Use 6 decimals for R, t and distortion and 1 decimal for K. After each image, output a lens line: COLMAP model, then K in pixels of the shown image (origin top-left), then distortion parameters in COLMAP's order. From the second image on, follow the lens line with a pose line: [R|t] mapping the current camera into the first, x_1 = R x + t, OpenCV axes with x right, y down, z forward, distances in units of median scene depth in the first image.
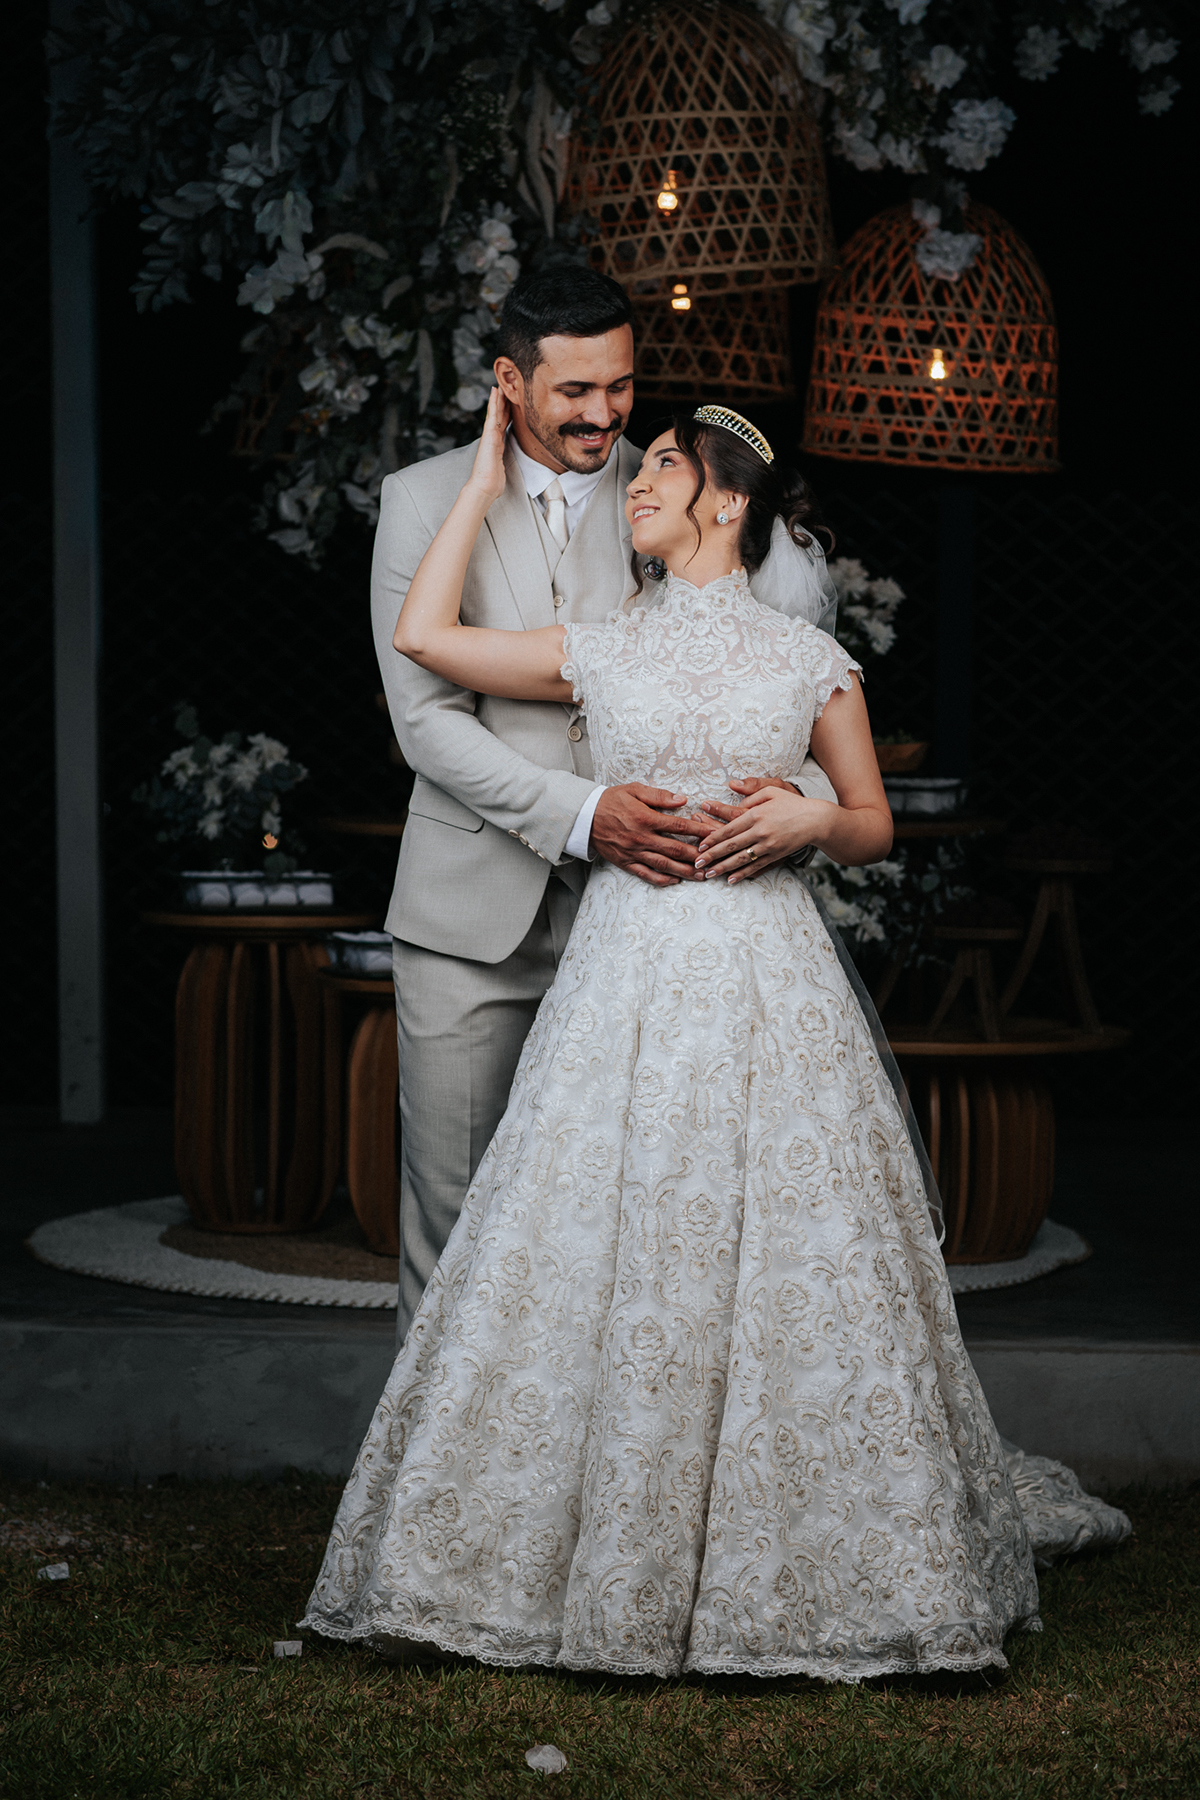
lens RADIAL K [[4297.2, 0, 596.7], [0, 4297.2, 888.5], [0, 0, 1]] dist [0.043658, 0.000000]
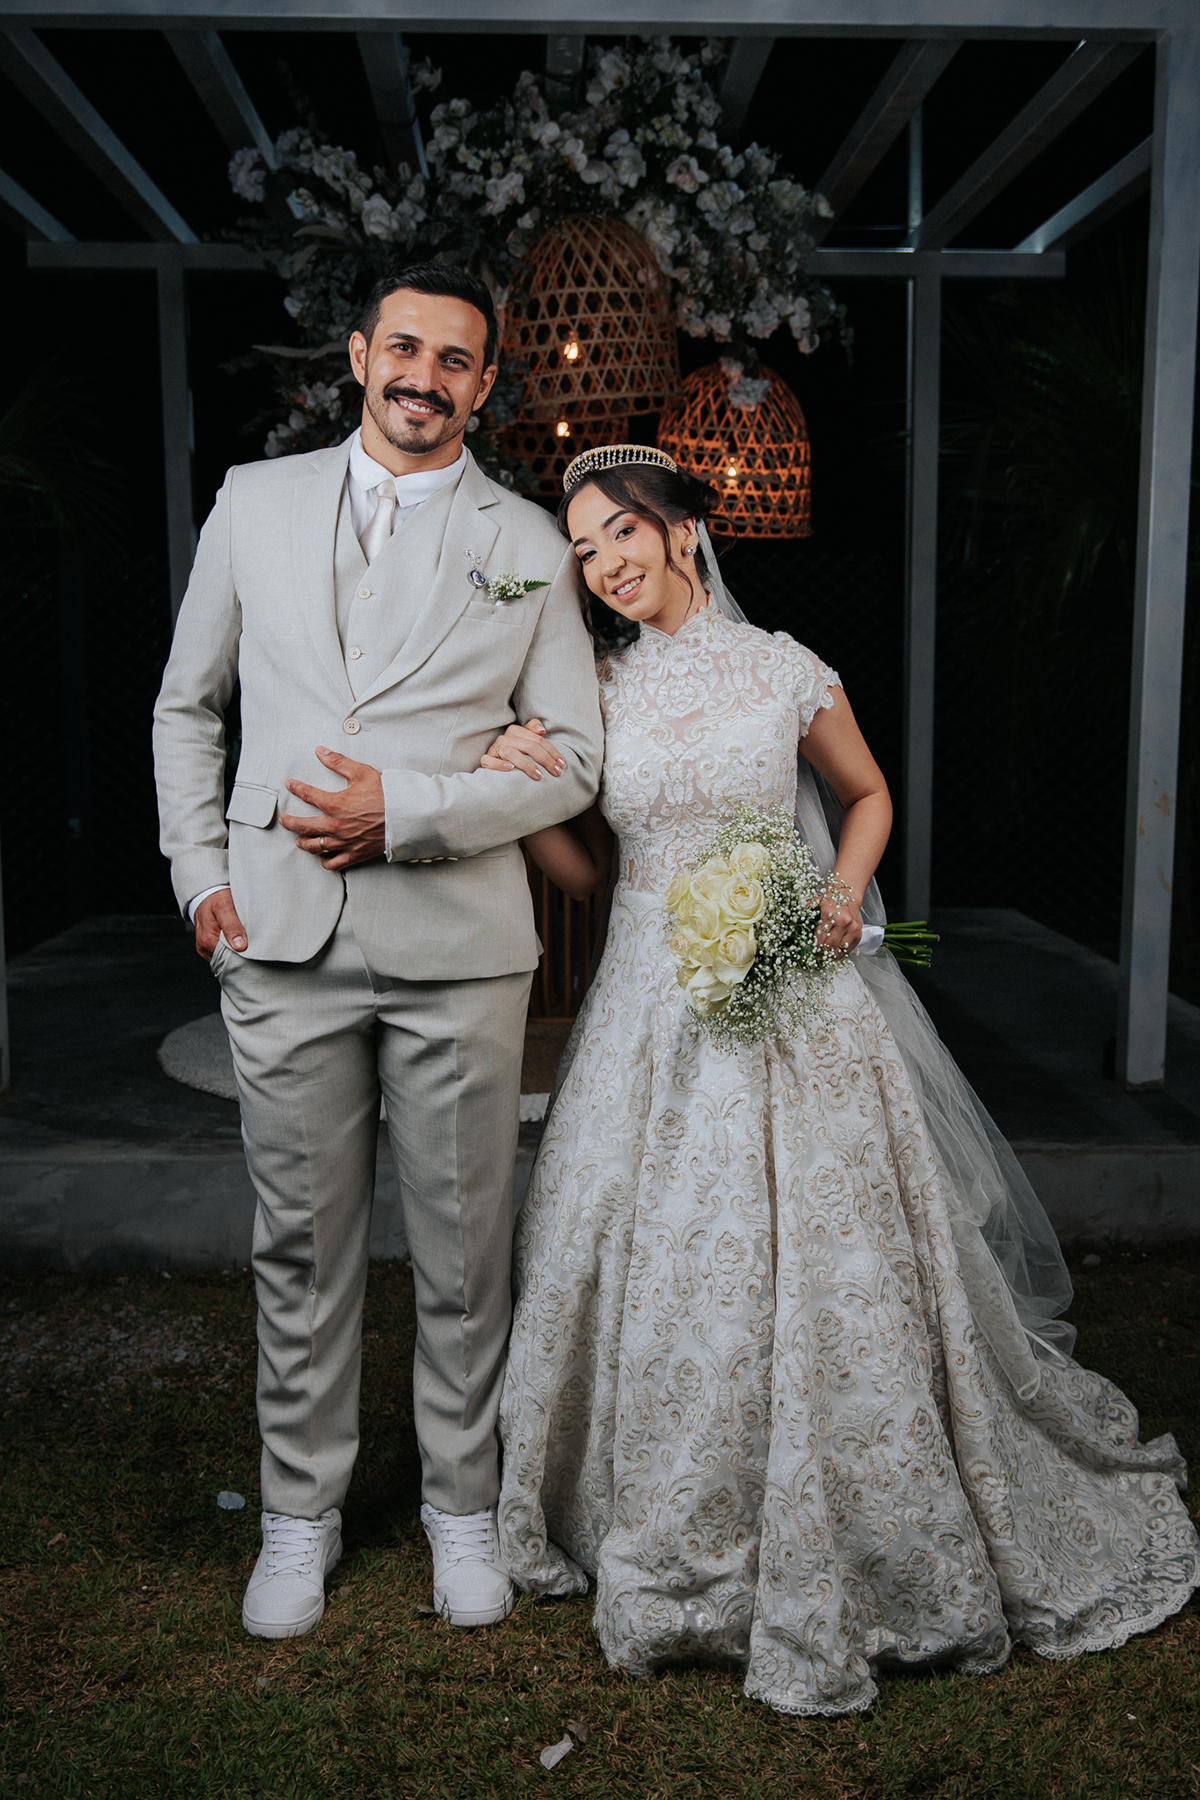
lens RADIAL K [[1711.5, 0, 628.0], [0, 1711.5, 856.3], [0, 0, 1]] dist [0.001498, 0.000000]
pose [[0.994244, -0.022694, 0.104704, -0.030322], [0.014610, 0.996898, 0.077338, -0.030654], [-0.106134, -0.075363, 0.991492, 0.392511]]
